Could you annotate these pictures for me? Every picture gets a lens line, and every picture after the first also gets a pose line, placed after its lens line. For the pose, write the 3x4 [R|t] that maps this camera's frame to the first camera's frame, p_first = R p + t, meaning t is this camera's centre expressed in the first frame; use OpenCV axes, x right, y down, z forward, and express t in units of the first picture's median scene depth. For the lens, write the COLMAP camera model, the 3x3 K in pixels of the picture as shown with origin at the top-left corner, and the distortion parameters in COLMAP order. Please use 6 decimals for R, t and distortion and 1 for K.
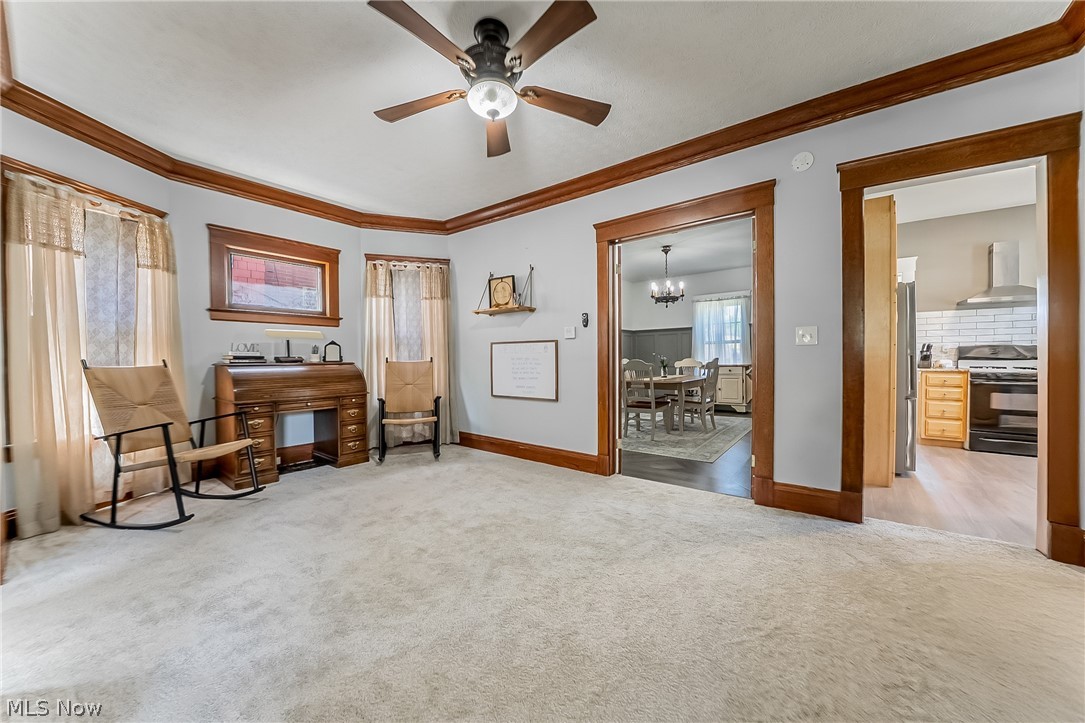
lens RADIAL K [[391.0, 0, 542.6], [0, 391.0, 364.6], [0, 0, 1]] dist [-0.018974, 0.000189]
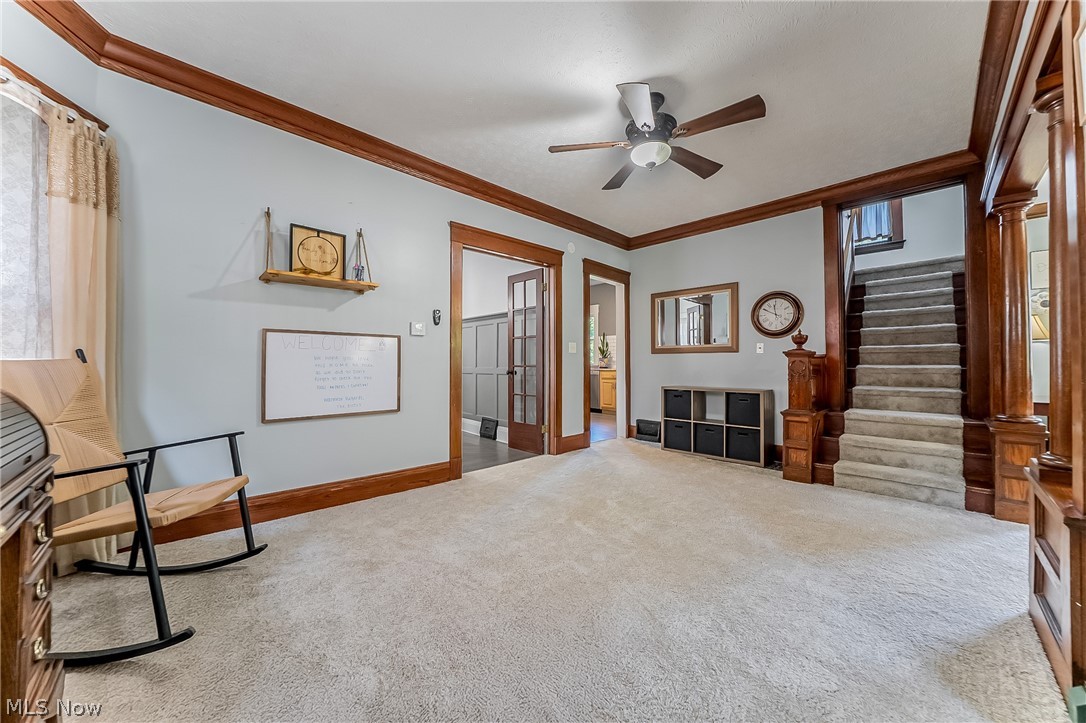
lens RADIAL K [[391.4, 0, 540.8], [0, 391.4, 353.4], [0, 0, 1]] dist [-0.018974, 0.000189]
pose [[0.154324, 0.027629, 0.987634, -0.651806], [0.007771, 0.999544, -0.029176, -0.000040], [-0.987990, 0.012177, 0.154039, 0.529089]]
